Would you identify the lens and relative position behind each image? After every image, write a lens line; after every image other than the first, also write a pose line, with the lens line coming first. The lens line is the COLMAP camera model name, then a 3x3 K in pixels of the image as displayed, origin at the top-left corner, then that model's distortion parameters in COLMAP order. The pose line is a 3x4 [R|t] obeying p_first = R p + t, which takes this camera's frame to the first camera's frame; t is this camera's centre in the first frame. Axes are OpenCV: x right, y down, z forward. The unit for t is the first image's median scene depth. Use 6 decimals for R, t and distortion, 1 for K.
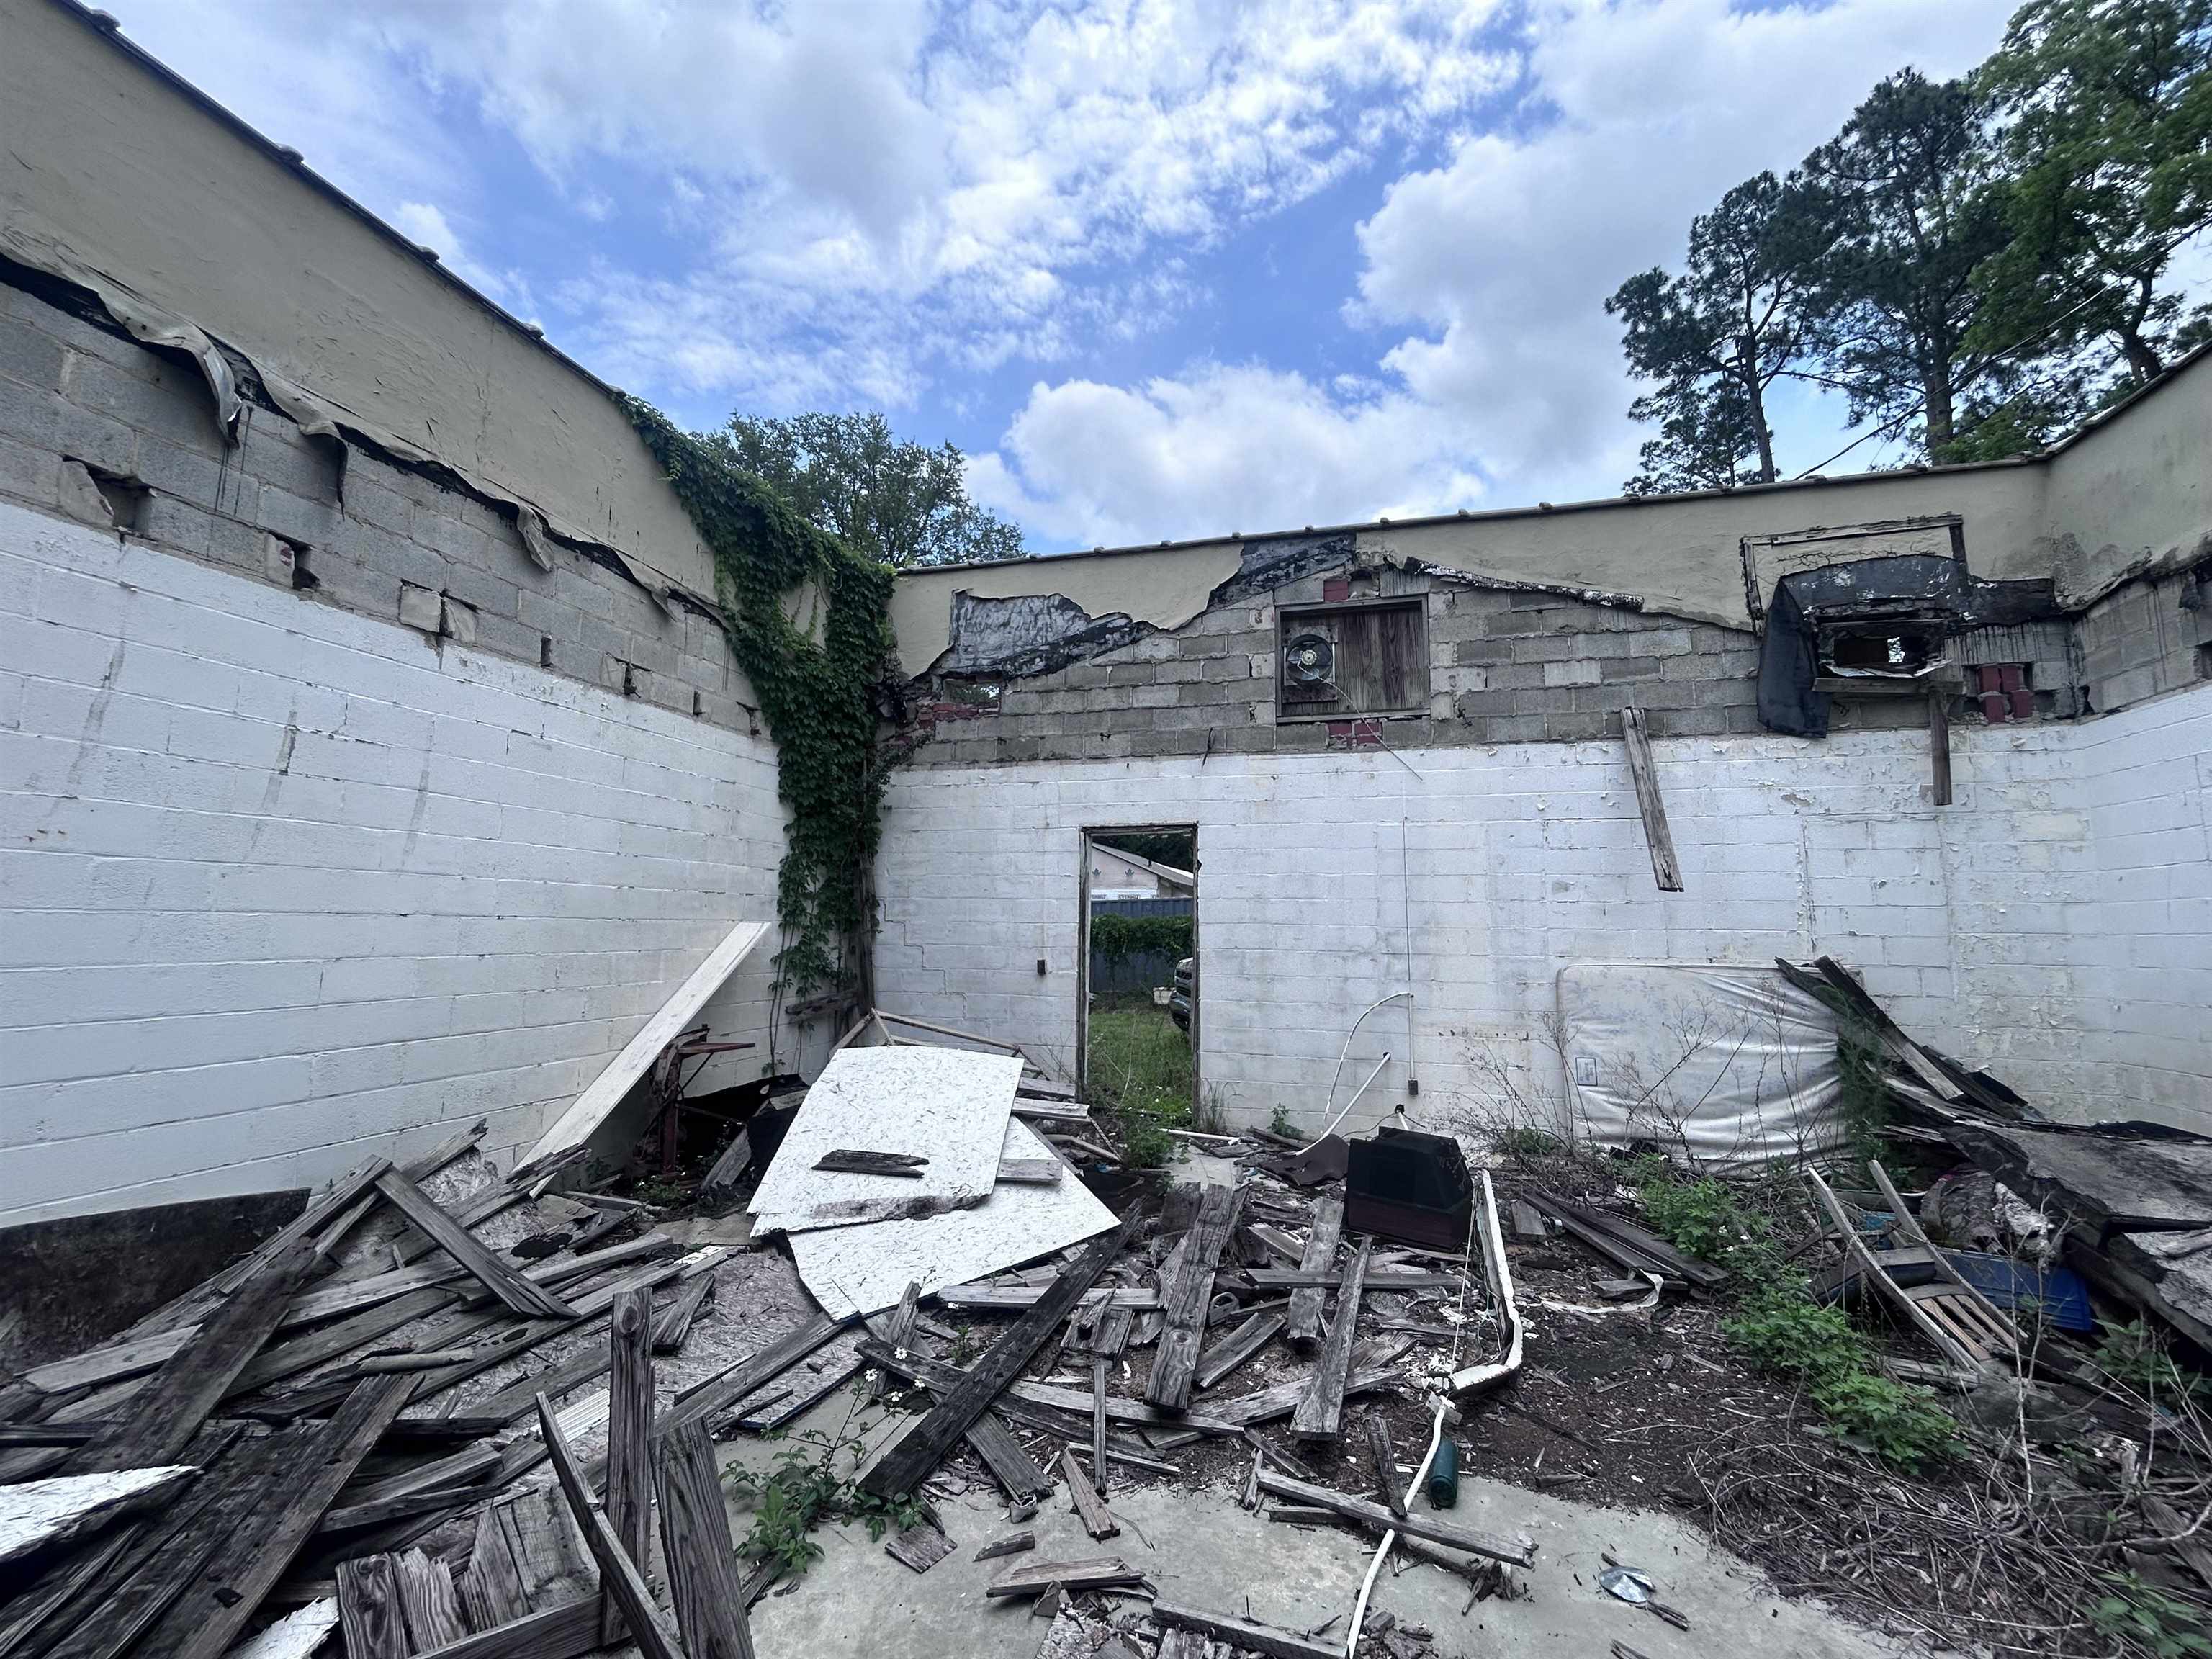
lens RADIAL K [[897.9, 0, 1112.4], [0, 897.9, 833.9], [0, 0, 1]] dist [0.000099, 0.000029]
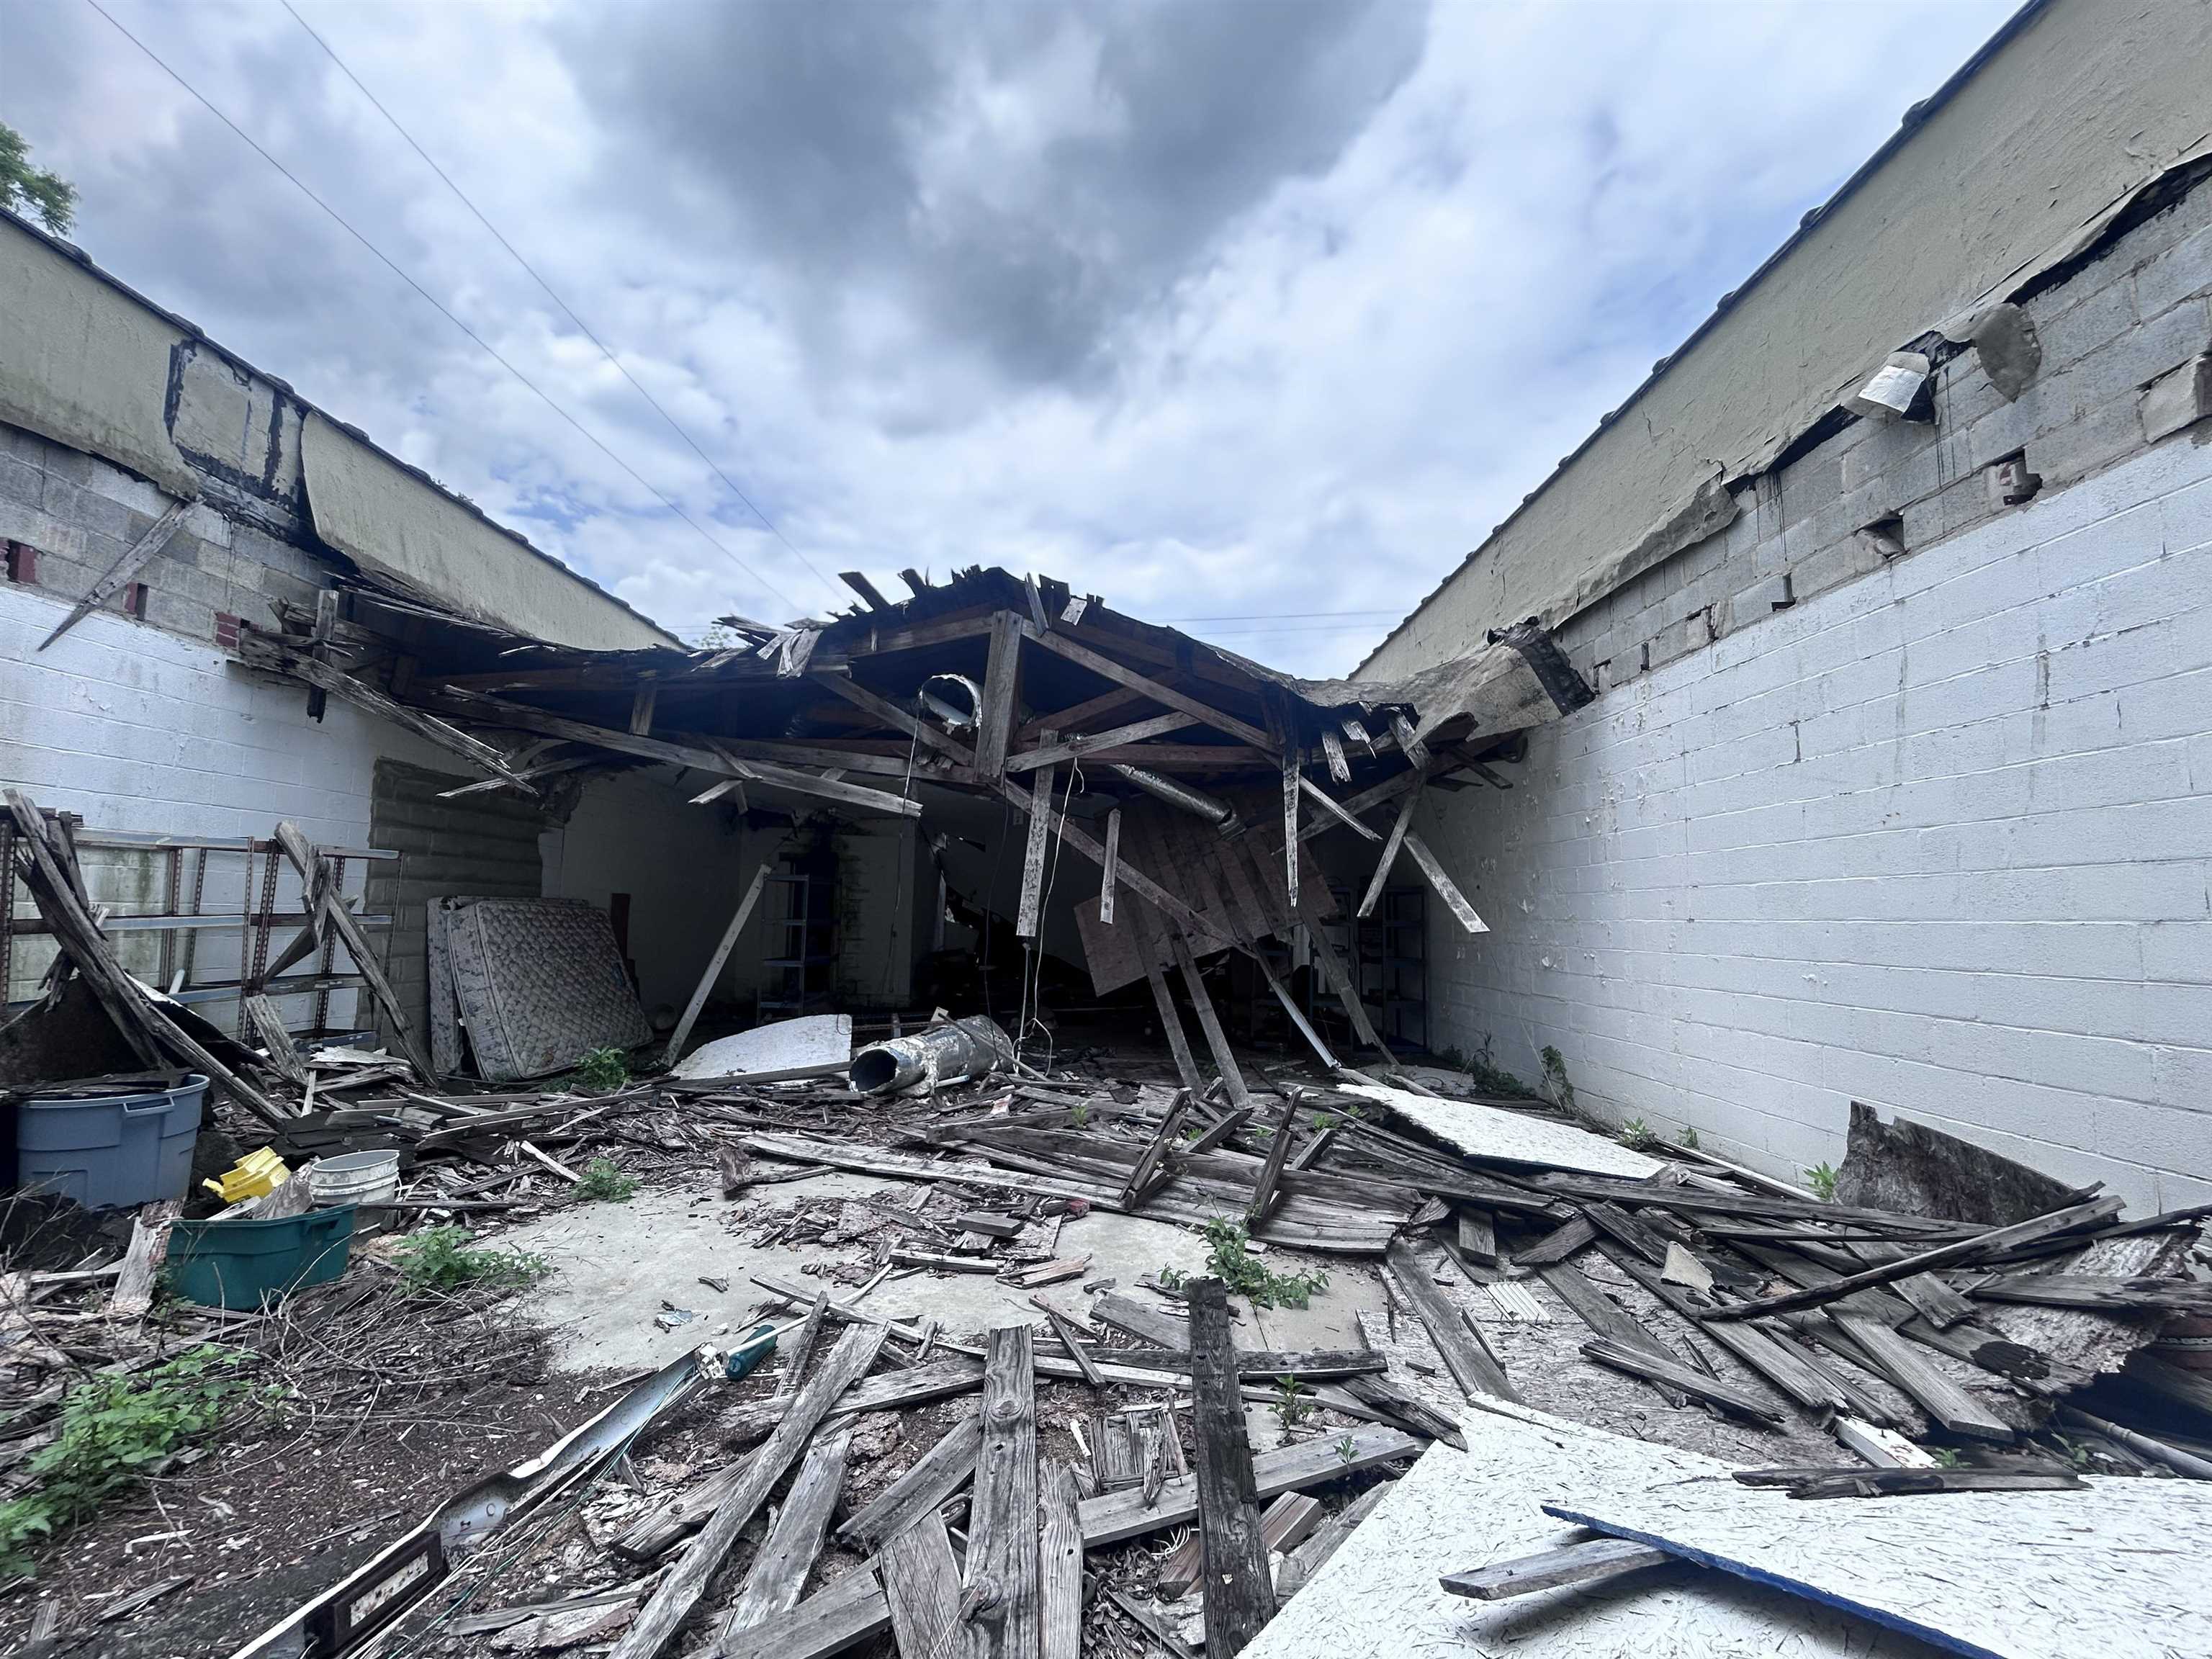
lens RADIAL K [[897.9, 0, 1109.0], [0, 897.9, 823.2], [0, 0, 1]] dist [0.000099, 0.000029]
pose [[-0.960077, -0.044430, -0.276187, 0.188134], [0.014157, 0.978324, -0.206594, 0.211260], [0.279379, -0.202256, -0.938637, 1.551199]]
